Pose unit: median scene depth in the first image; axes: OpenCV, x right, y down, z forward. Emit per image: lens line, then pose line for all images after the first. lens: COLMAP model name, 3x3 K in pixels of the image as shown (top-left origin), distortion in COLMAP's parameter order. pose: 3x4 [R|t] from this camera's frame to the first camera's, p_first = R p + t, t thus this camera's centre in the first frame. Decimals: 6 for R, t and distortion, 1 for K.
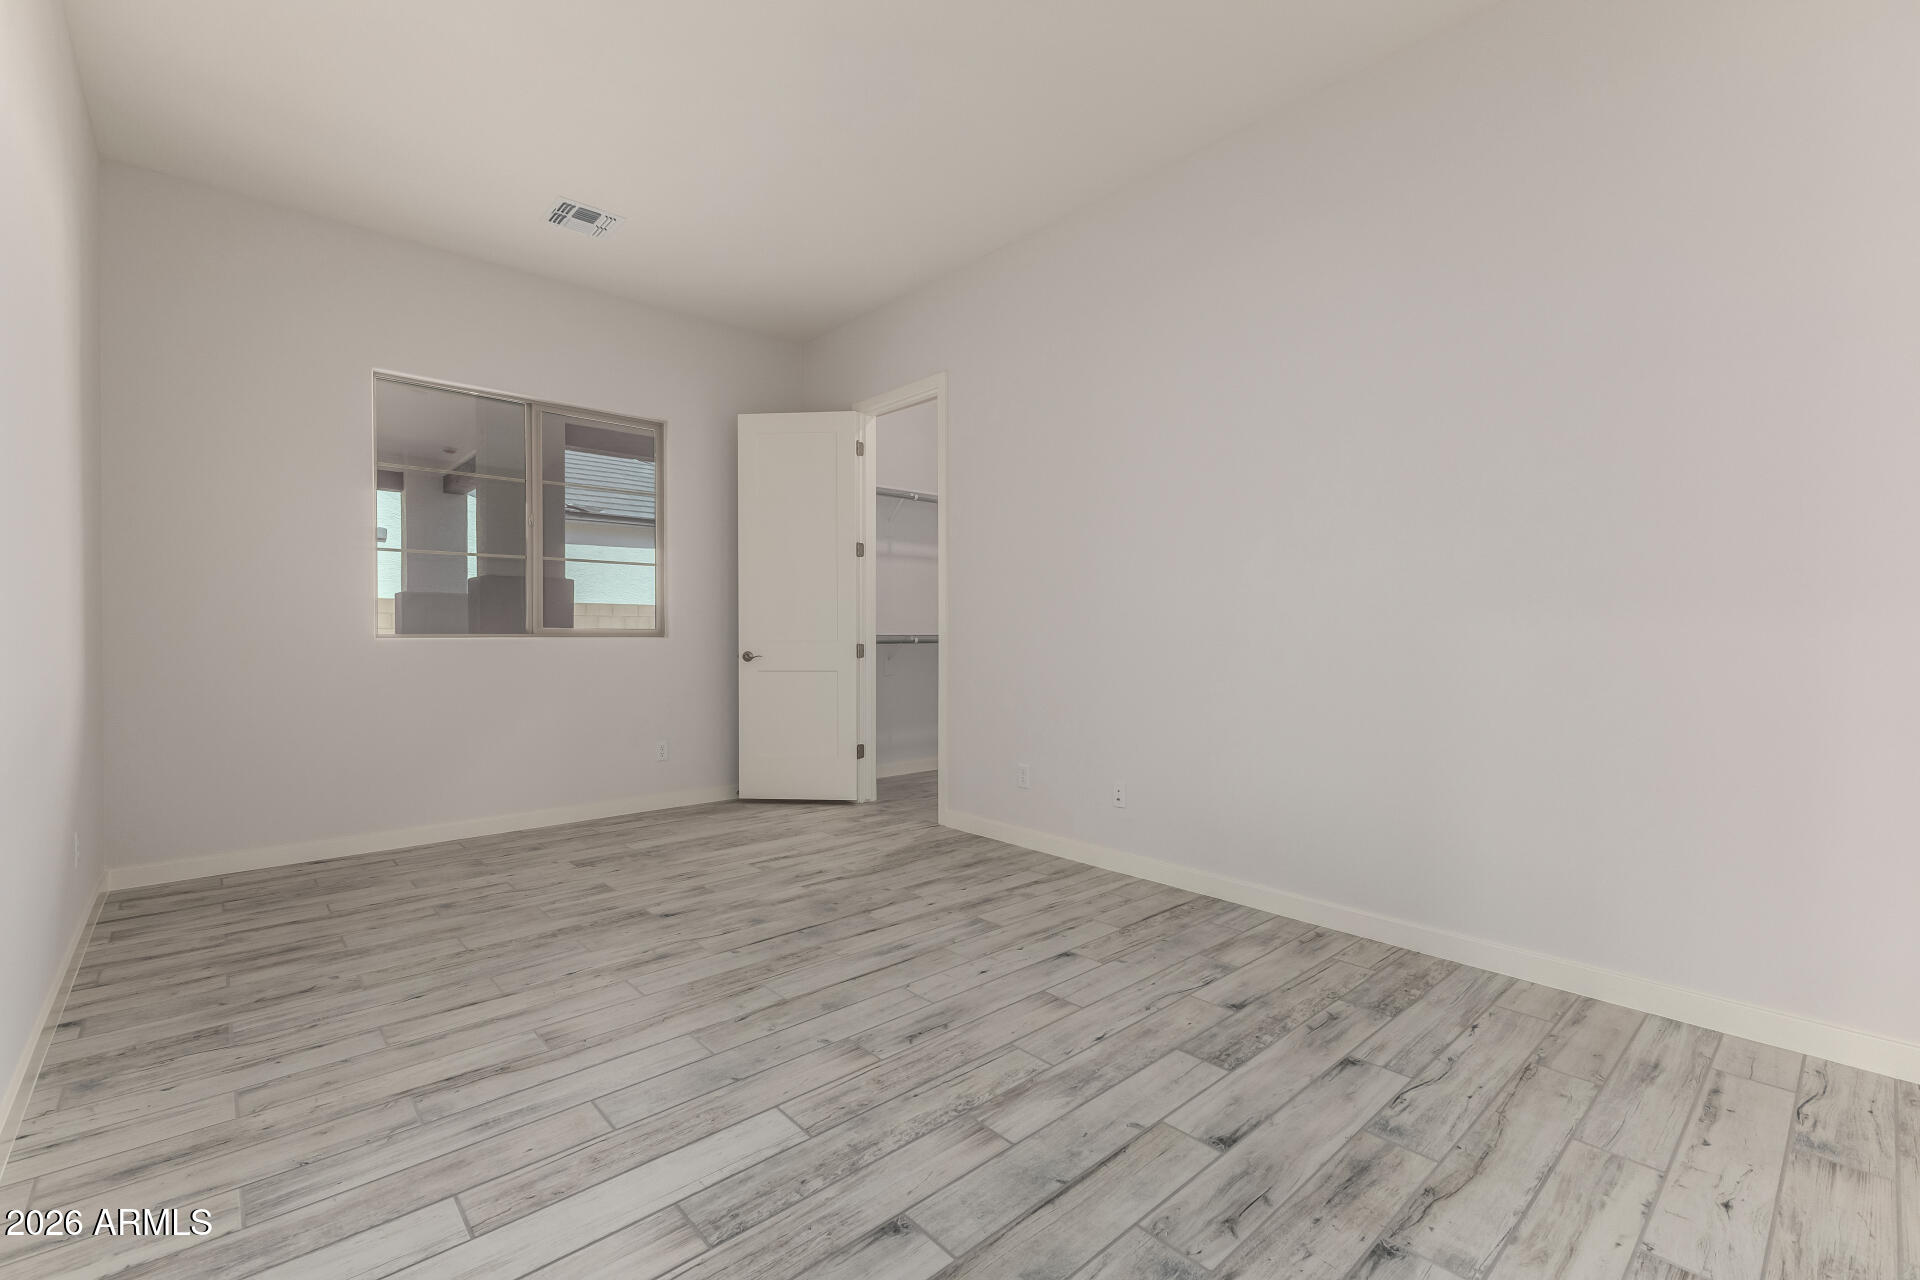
lens RADIAL K [[833.4, 0, 952.8], [0, 833.4, 640.5], [0, 0, 1]] dist [0.011226, -0.000360]
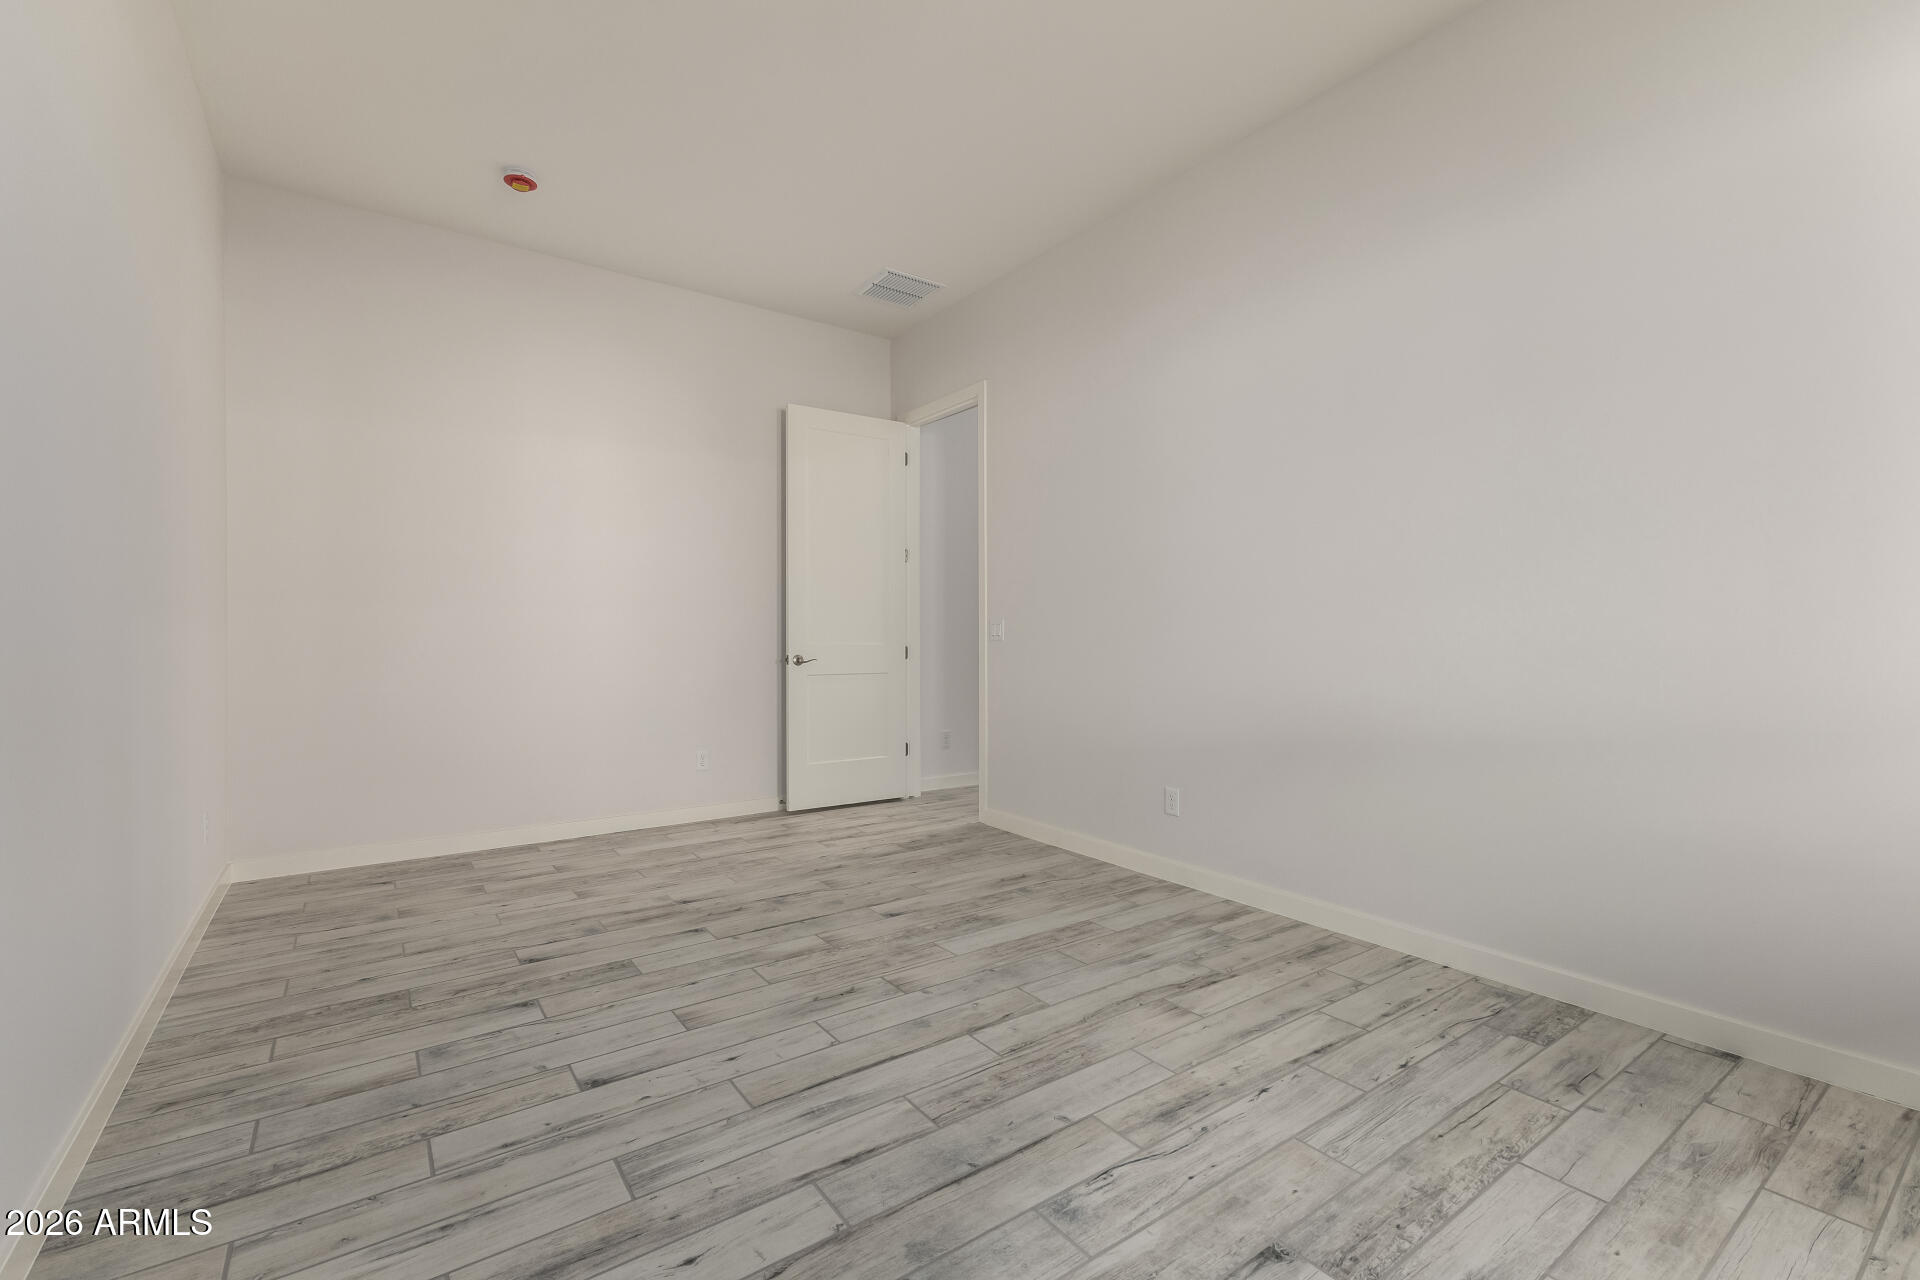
lens RADIAL K [[833.4, 0, 952.8], [0, 833.4, 640.5], [0, 0, 1]] dist [0.011226, -0.000360]
pose [[-0.994105, -0.000372, 0.108425, -0.292741], [0.000960, 0.999925, 0.012228, -0.015373], [-0.108421, 0.012260, -0.994029, 1.985421]]
